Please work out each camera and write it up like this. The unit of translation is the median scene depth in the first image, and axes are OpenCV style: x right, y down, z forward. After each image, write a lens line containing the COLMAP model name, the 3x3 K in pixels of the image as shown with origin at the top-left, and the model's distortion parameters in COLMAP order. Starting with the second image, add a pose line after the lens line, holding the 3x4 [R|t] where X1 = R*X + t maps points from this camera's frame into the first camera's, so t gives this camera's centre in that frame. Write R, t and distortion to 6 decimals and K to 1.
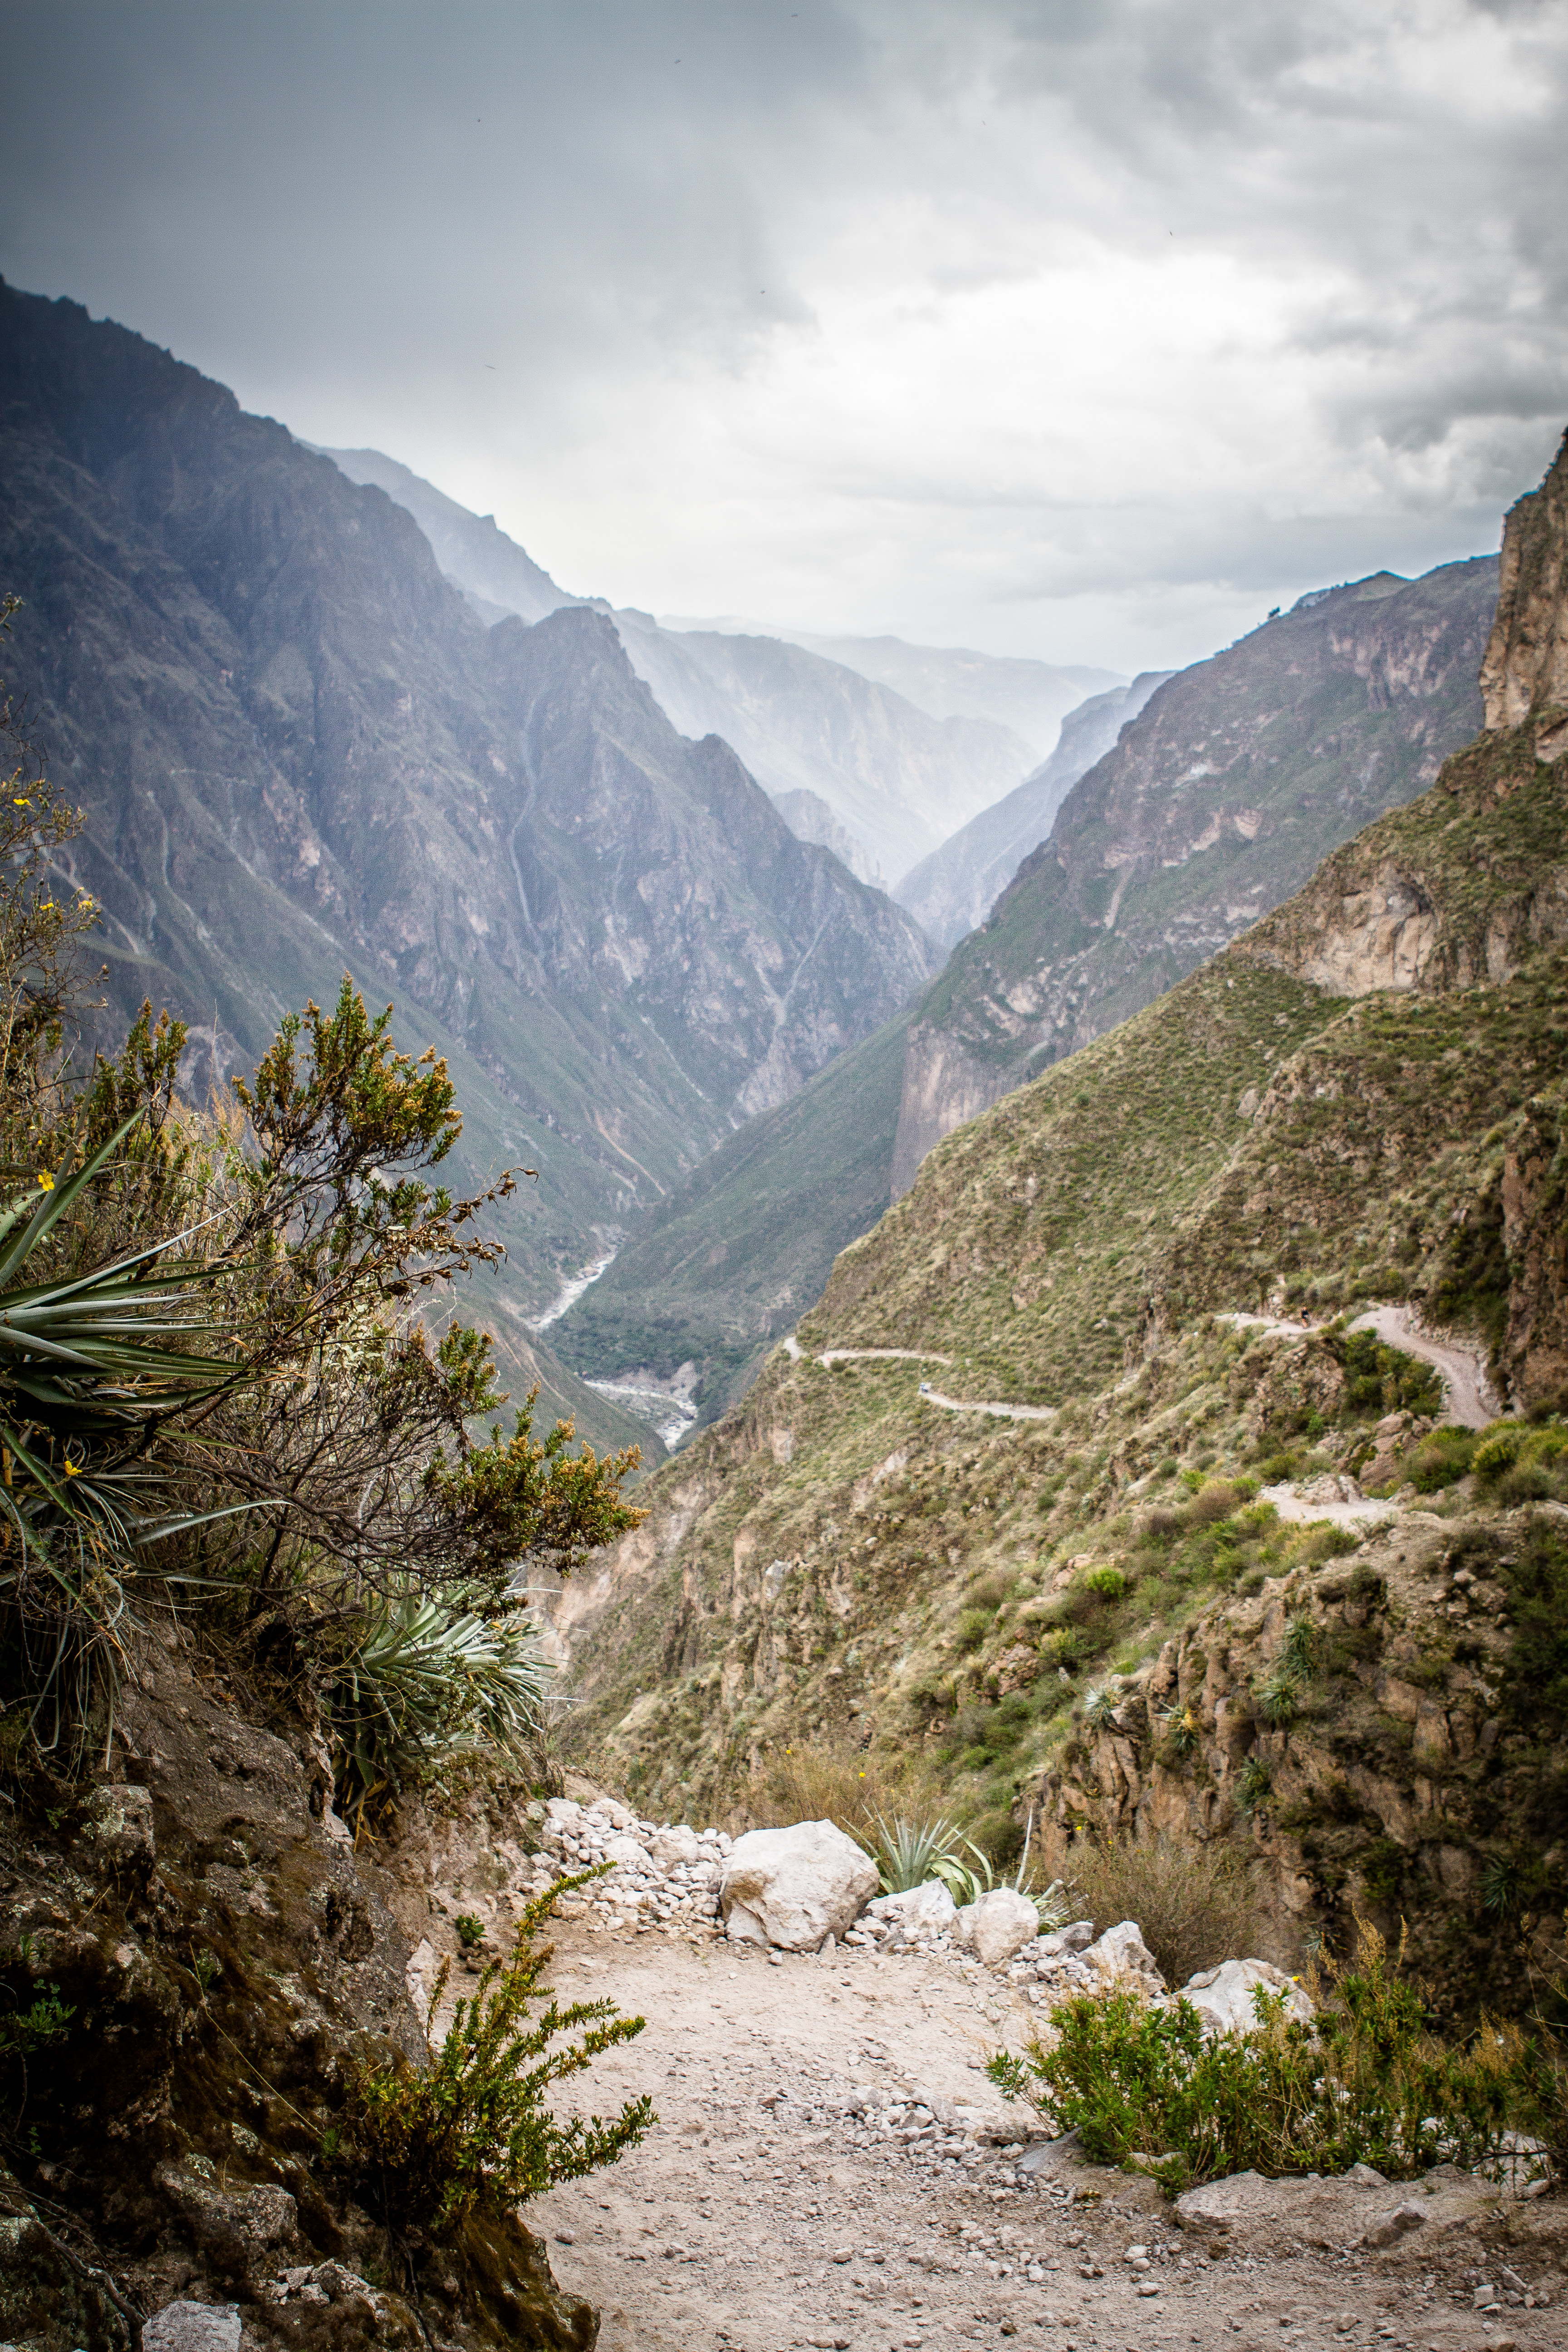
lens RADIAL K [[2590.1, 0, 786.5], [0, 2590.1, 1145.9], [0, 0, 1]] dist [-0.098811, 0.034511]
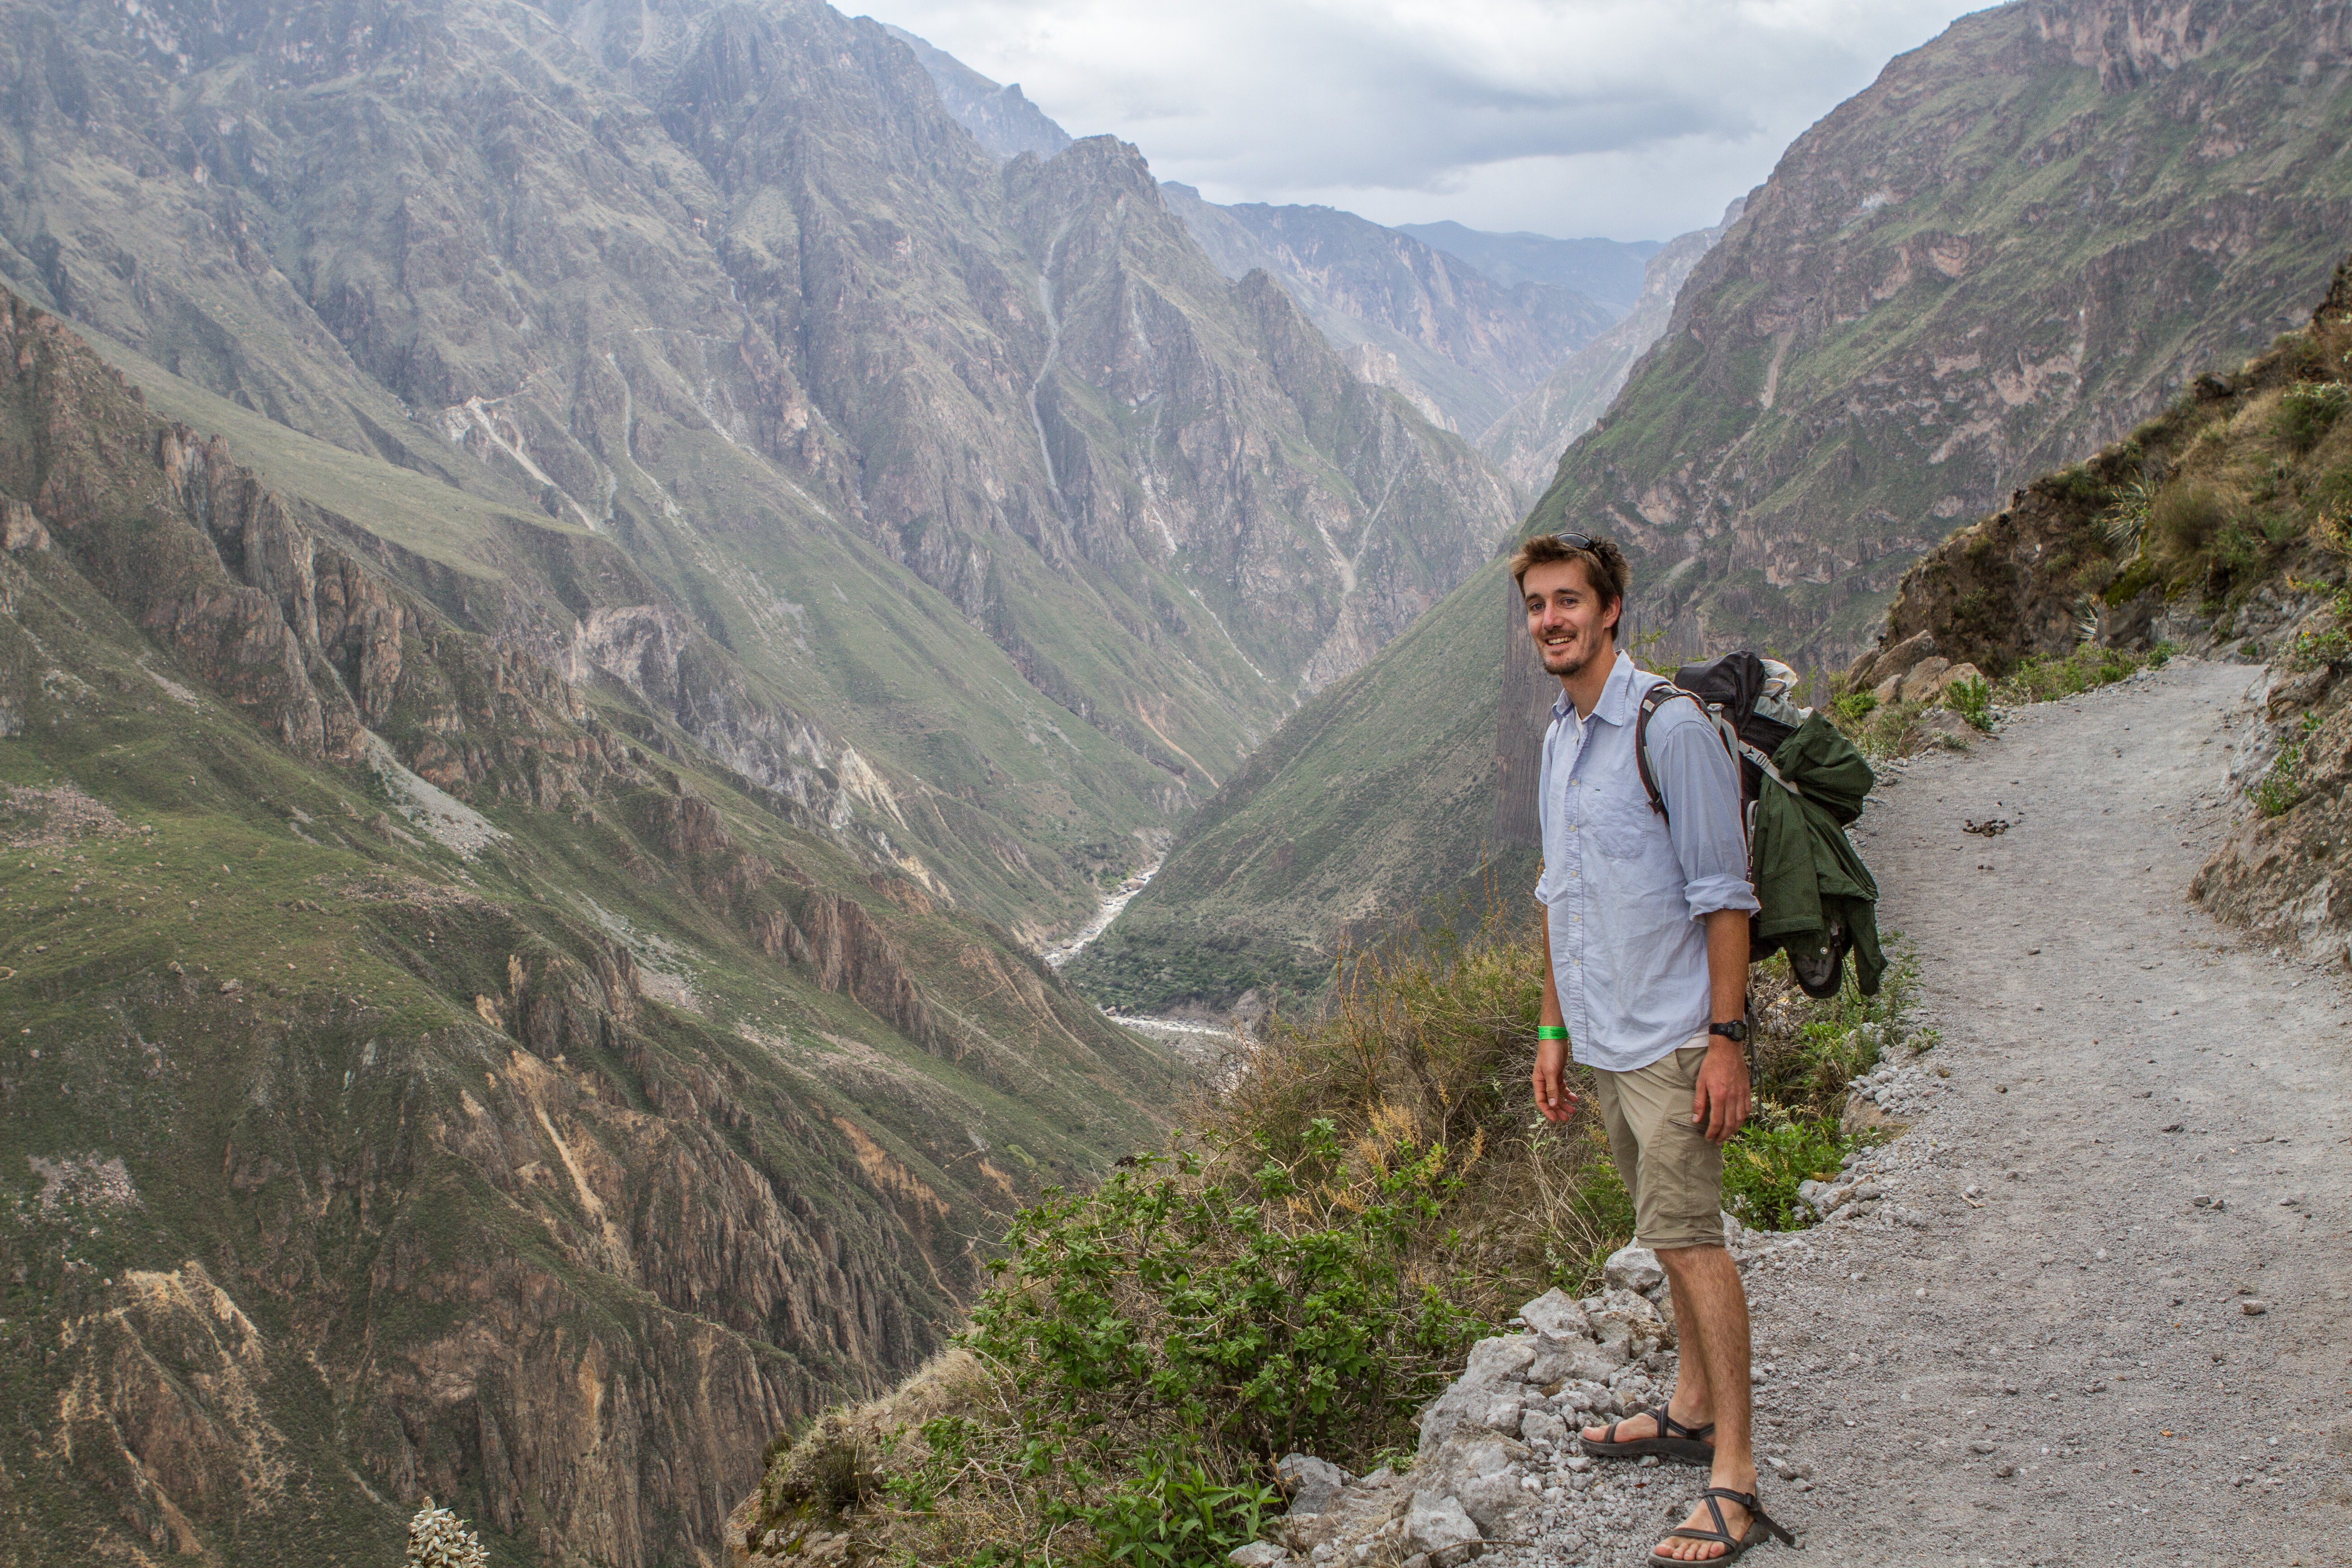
lens RADIAL K [[2590.1, 0, 1176.0], [0, 2590.1, 784.0], [0, 0, 1]] dist [-0.098811, 0.034511]
pose [[0.996467, -0.041579, -0.072965, 0.000157], [0.042111, 0.999096, 0.005777, 0.009899], [0.072659, -0.008829, 0.997318, 0.137671]]
